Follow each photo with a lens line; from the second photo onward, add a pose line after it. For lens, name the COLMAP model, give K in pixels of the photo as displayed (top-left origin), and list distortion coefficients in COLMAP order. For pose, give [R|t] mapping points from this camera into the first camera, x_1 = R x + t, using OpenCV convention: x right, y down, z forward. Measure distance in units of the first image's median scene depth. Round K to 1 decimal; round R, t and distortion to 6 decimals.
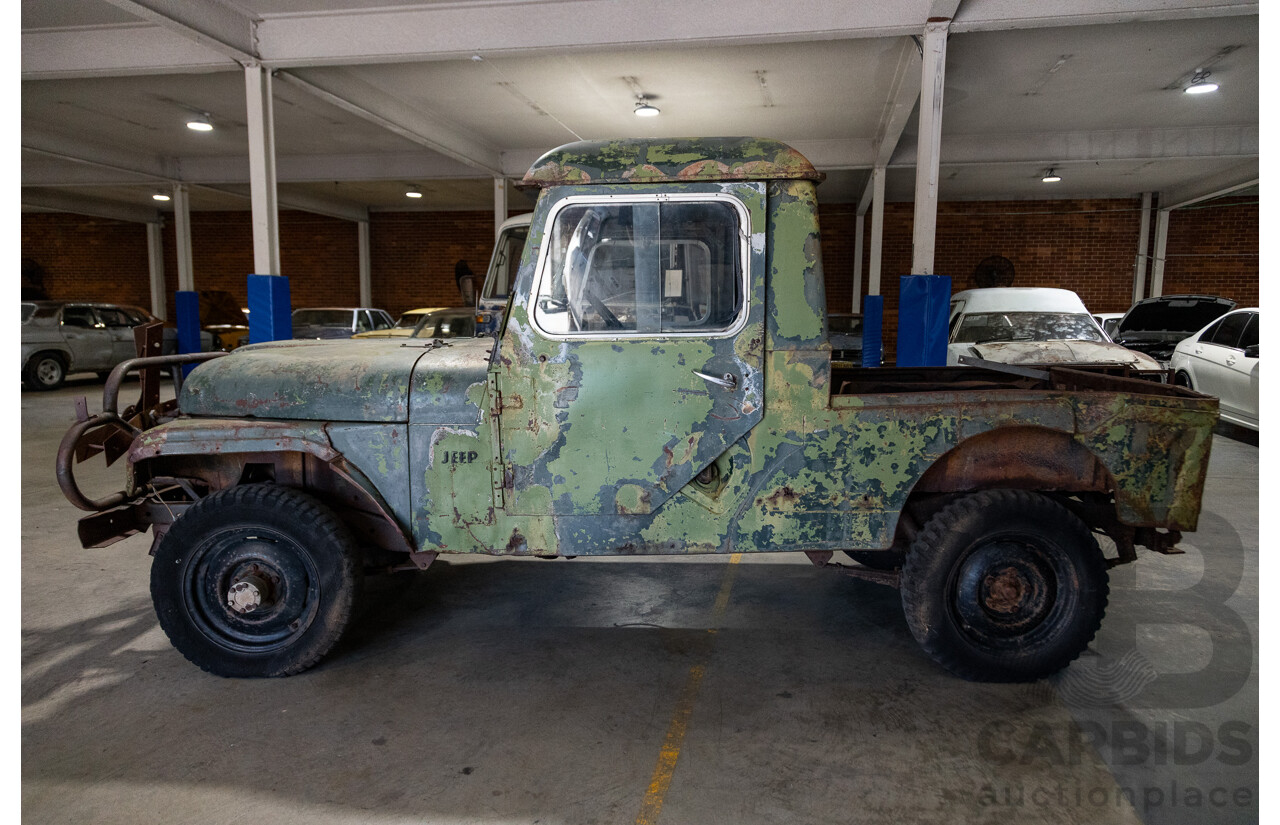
lens RADIAL K [[820.8, 0, 647.5], [0, 820.8, 413.8], [0, 0, 1]] dist [0.017986, 0.001680]
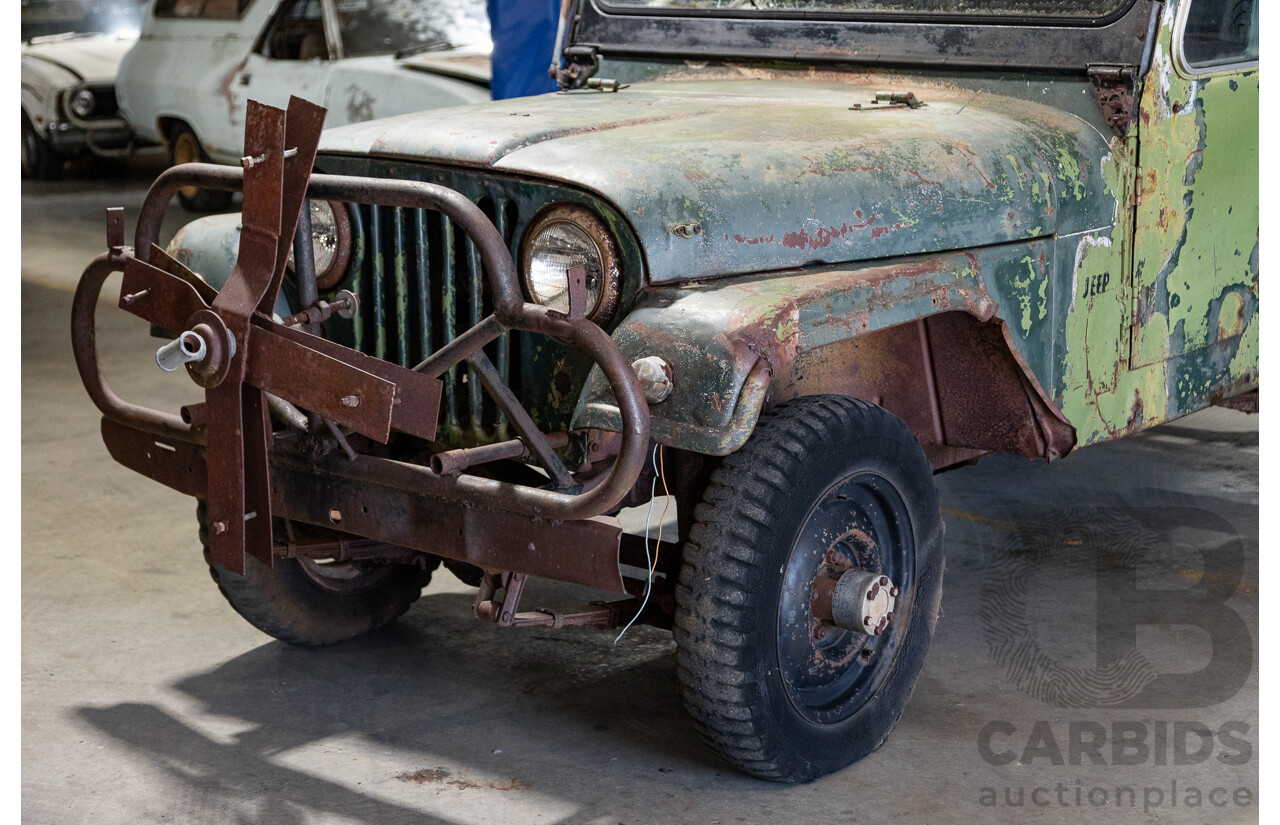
lens RADIAL K [[2139.4, 0, 644.8], [0, 2139.4, 409.5], [0, 0, 1]] dist [0.030170, 0.000000]
pose [[0.651093, -0.168141, 0.740139, -1.577057], [0.109721, 0.985761, 0.127420, -0.090118], [-0.751025, -0.001754, 0.660271, 0.215169]]
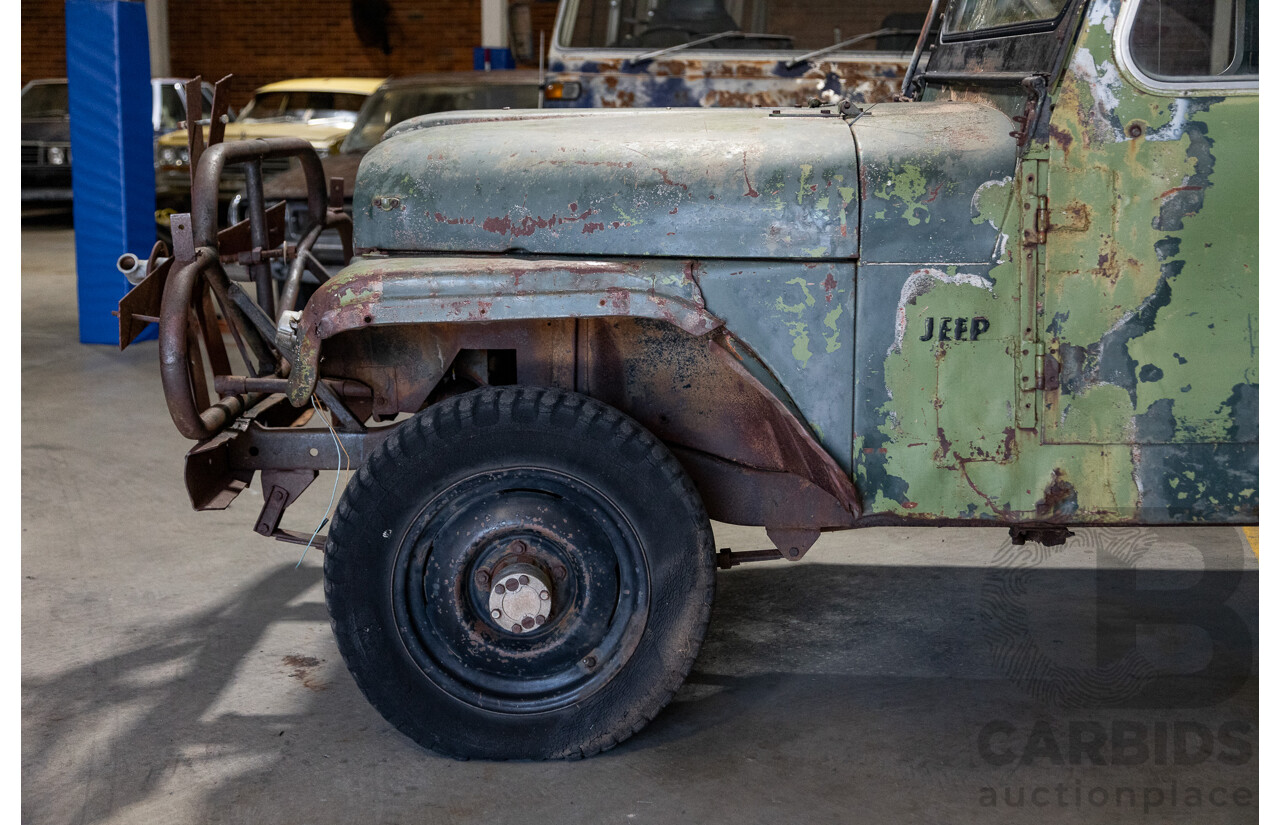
lens RADIAL K [[1756.1, 0, 650.4], [0, 1756.1, 411.2], [0, 0, 1]] dist [0.037024, 0.000000]
pose [[0.999971, -0.000285, -0.007643, -0.400775], [0.000696, 0.998549, 0.053855, 0.044028], [0.007617, -0.053859, 0.998520, -0.087401]]
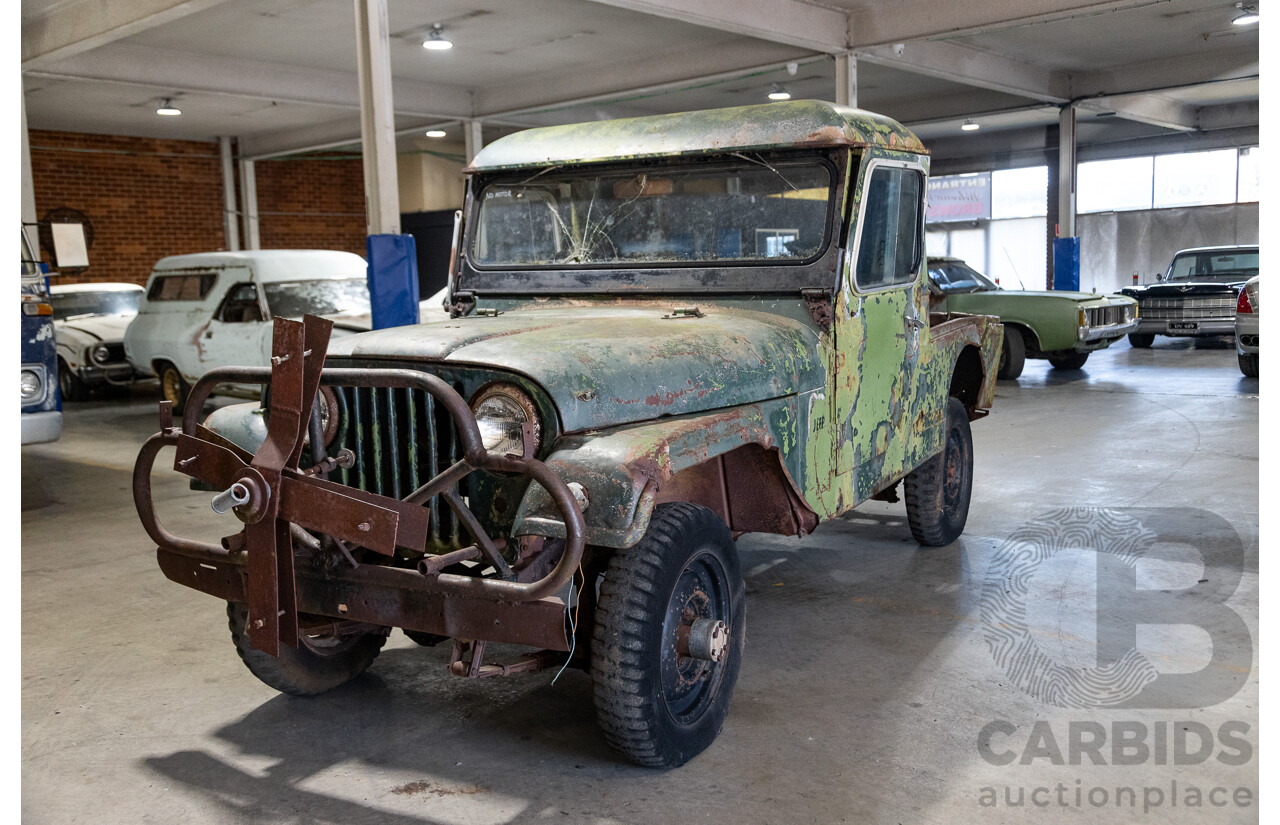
lens RADIAL K [[1155.4, 0, 642.1], [0, 1155.4, 413.8], [0, 0, 1]] dist [0.025731, -0.007830]
pose [[0.494506, -0.130610, 0.859305, -1.448225], [0.143065, 0.987392, 0.067749, -0.076501], [-0.857320, 0.089434, 0.506956, 0.487227]]
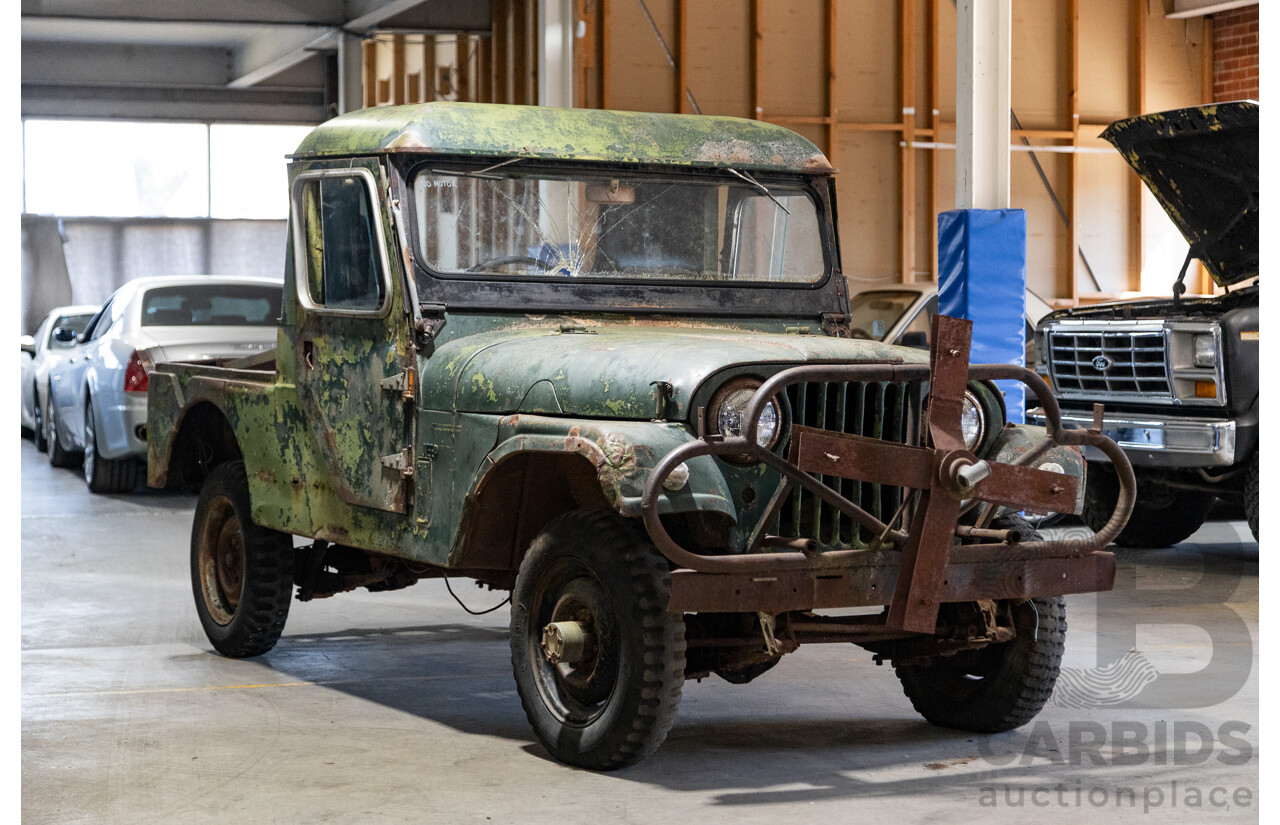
lens RADIAL K [[2658.9, 0, 640.0], [0, 2658.9, 416.9], [0, 0, 1]] dist [0.077603, 0.000000]
pose [[-0.496032, -0.045285, 0.867122, -2.769885], [0.096735, 0.989540, 0.107015, -0.335089], [-0.862899, 0.136964, -0.486463, 2.708574]]
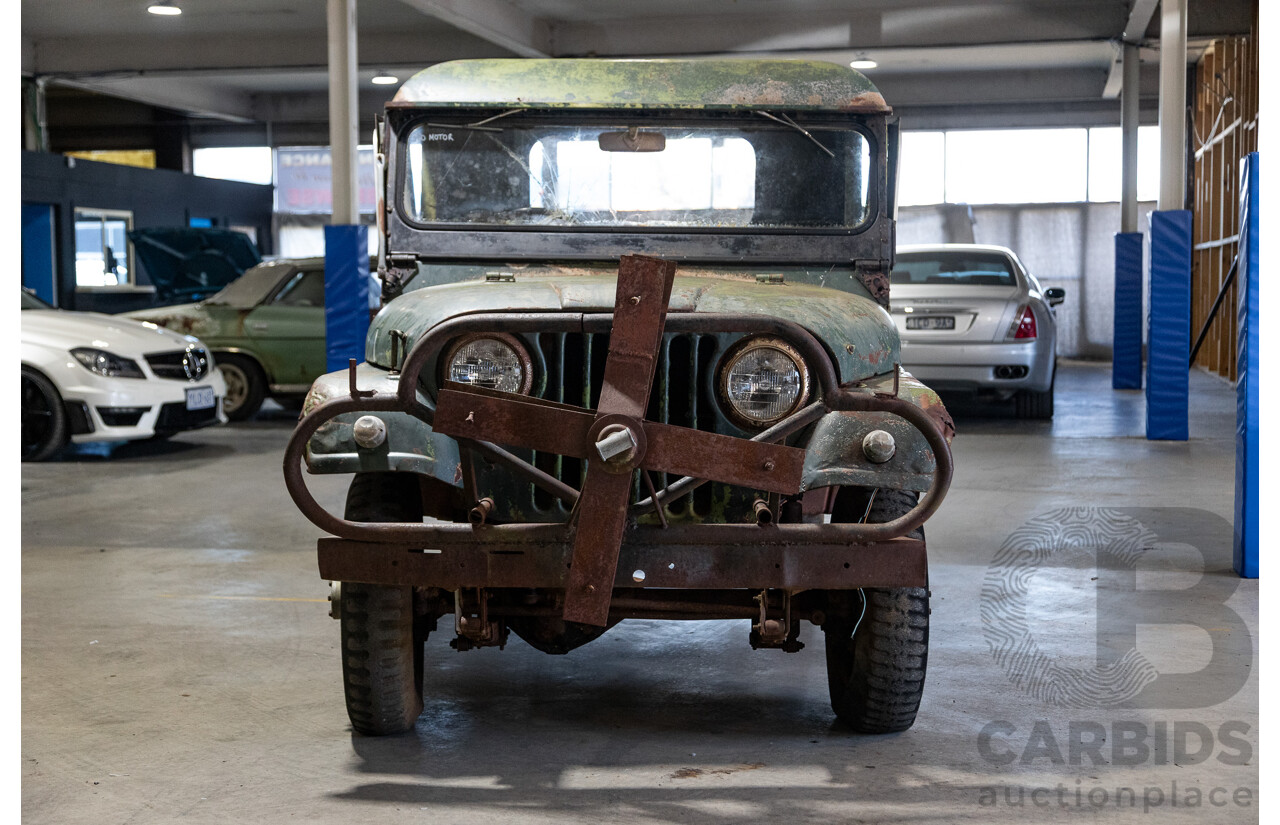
lens RADIAL K [[1845.4, 0, 634.0], [0, 1845.4, 410.1], [0, 0, 1]] dist [0.060431, 0.000000]
pose [[0.010127, -0.079372, 0.996794, -2.224895], [0.123516, 0.989310, 0.077521, -0.126575], [-0.992291, 0.122335, 0.019823, 1.219575]]
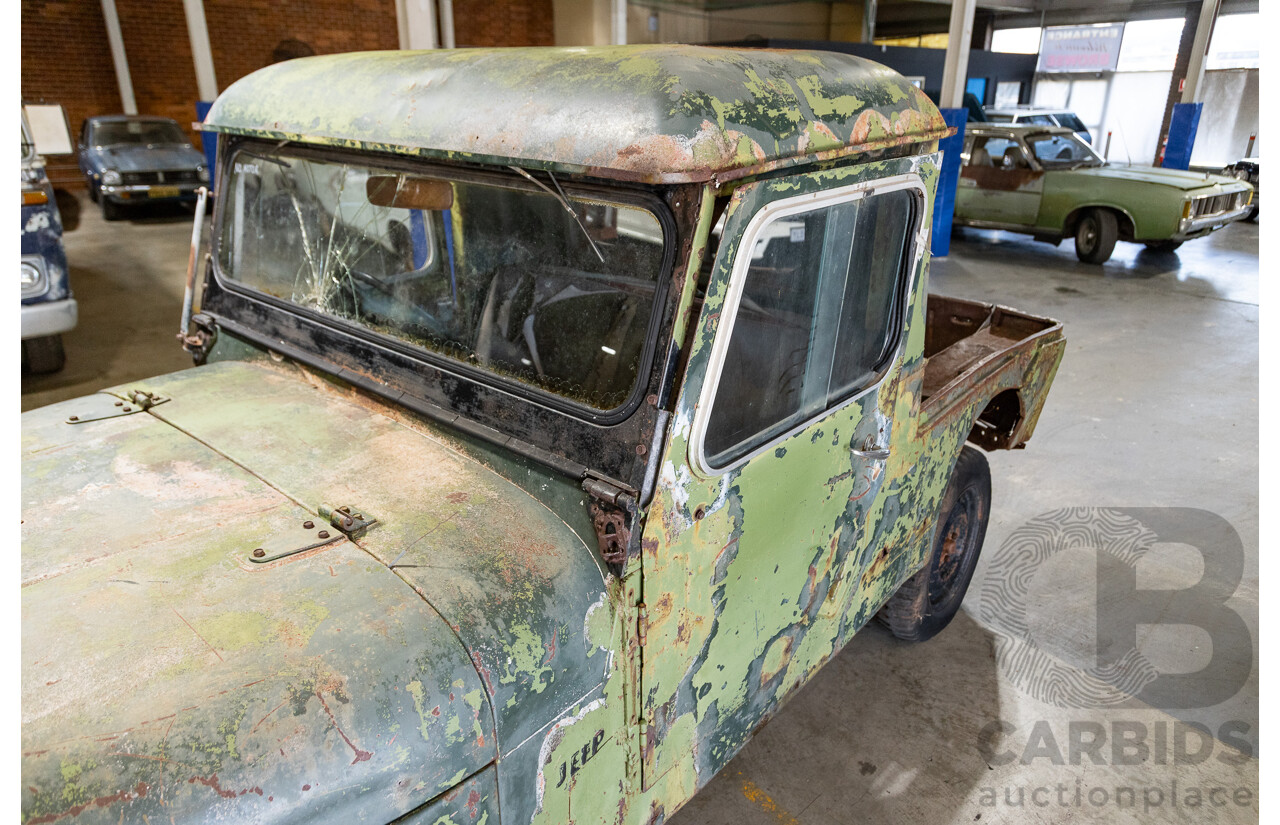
lens RADIAL K [[842.0, 0, 645.5], [0, 842.0, 416.9], [0, 0, 1]] dist [0.008049, 0.009360]
pose [[0.648247, -0.282664, 0.707020, -0.489399], [0.093597, 0.951081, 0.294422, -0.274732], [-0.755656, -0.124683, 0.642991, 0.663858]]
